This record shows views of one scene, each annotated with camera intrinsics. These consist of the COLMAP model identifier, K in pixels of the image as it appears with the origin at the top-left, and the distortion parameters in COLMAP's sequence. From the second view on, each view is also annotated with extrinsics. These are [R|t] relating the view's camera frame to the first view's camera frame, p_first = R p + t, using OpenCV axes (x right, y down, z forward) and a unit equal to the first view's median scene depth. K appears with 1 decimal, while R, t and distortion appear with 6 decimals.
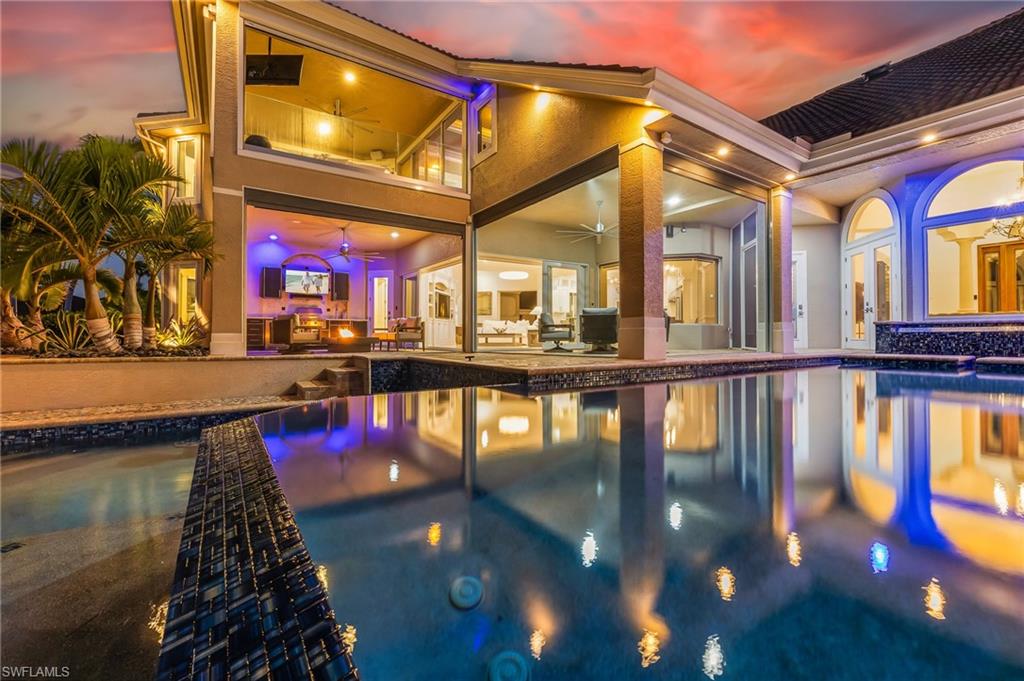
lens RADIAL K [[435.3, 0, 512.6], [0, 435.3, 330.9], [0, 0, 1]] dist [-0.000749, -0.000042]
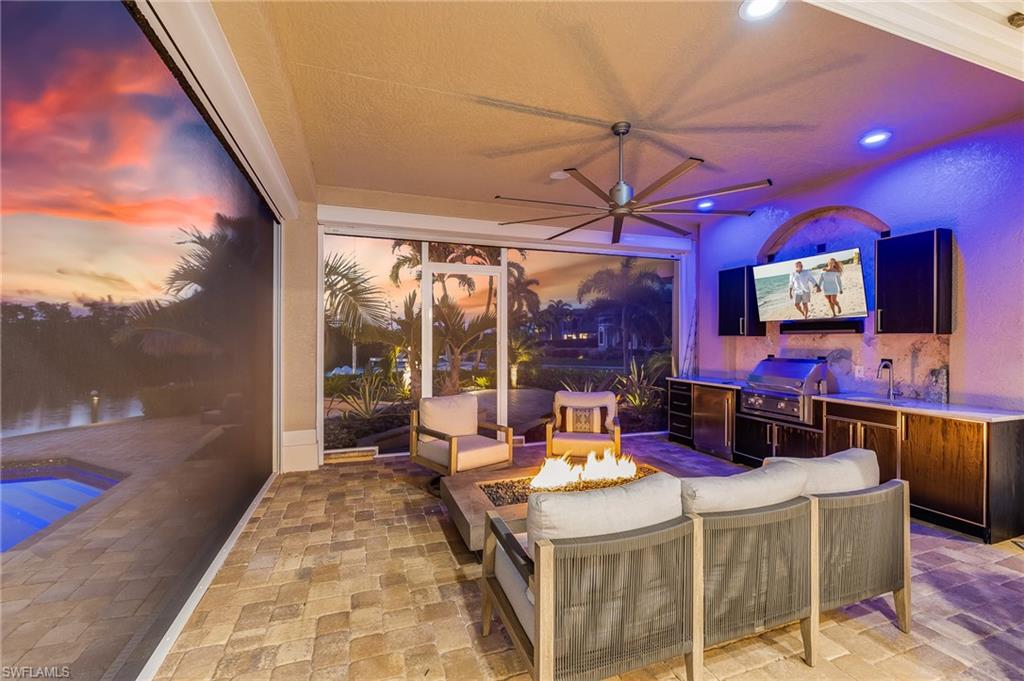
lens RADIAL K [[435.3, 0, 512.6], [0, 435.3, 330.9], [0, 0, 1]] dist [-0.000749, -0.000042]
pose [[-0.294505, -0.005552, -0.955634, -0.063743], [0.014315, 0.999845, -0.010220, -0.099149], [0.955543, -0.016690, -0.294380, 1.143064]]
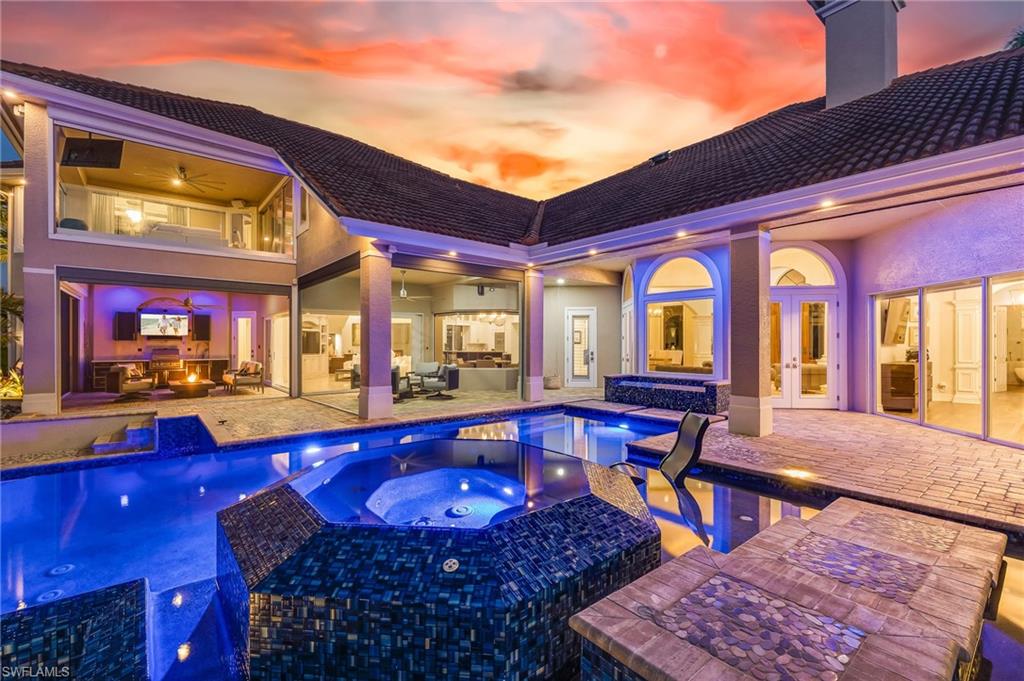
lens RADIAL K [[444.1, 0, 514.7], [0, 444.1, 345.7], [0, 0, 1]] dist [0.001433, -0.000396]
pose [[0.994613, 0.000838, 0.103652, 0.352077], [-0.002661, 0.999844, 0.017452, -0.107323], [-0.103621, -0.017634, 0.994461, -0.225331]]
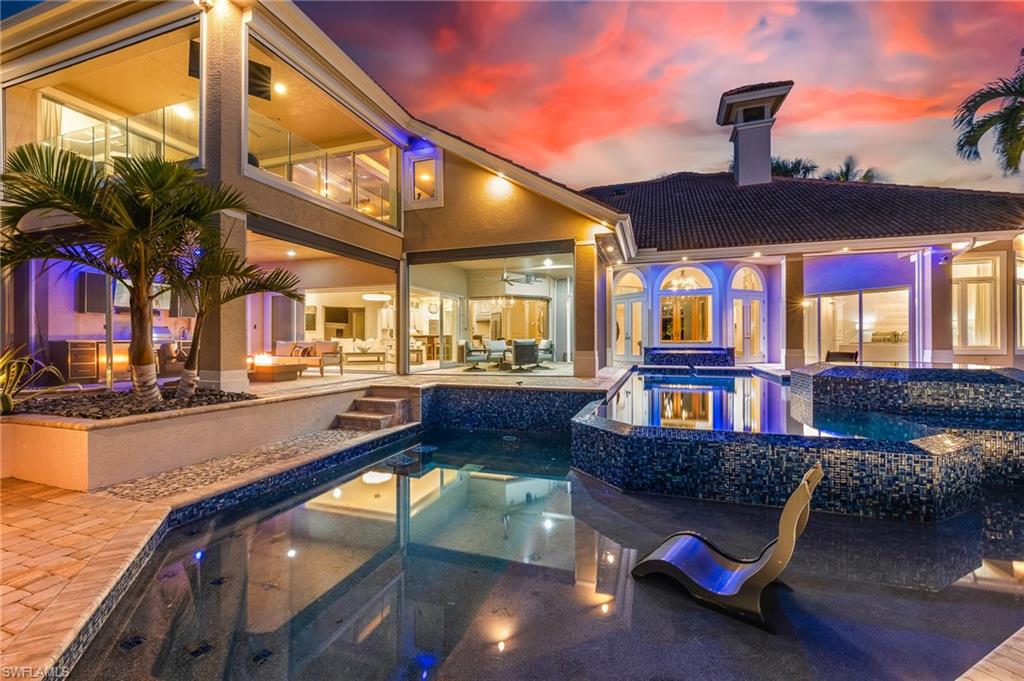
lens RADIAL K [[427.1, 0, 512.0], [0, 427.1, 340.5], [0, 0, 1]] dist [-0.001303, -0.000168]
pose [[0.793211, -0.000196, 0.608947, -0.539915], [-0.006945, 0.999932, 0.009368, -0.050544], [-0.608907, -0.011660, 0.793156, -0.044099]]
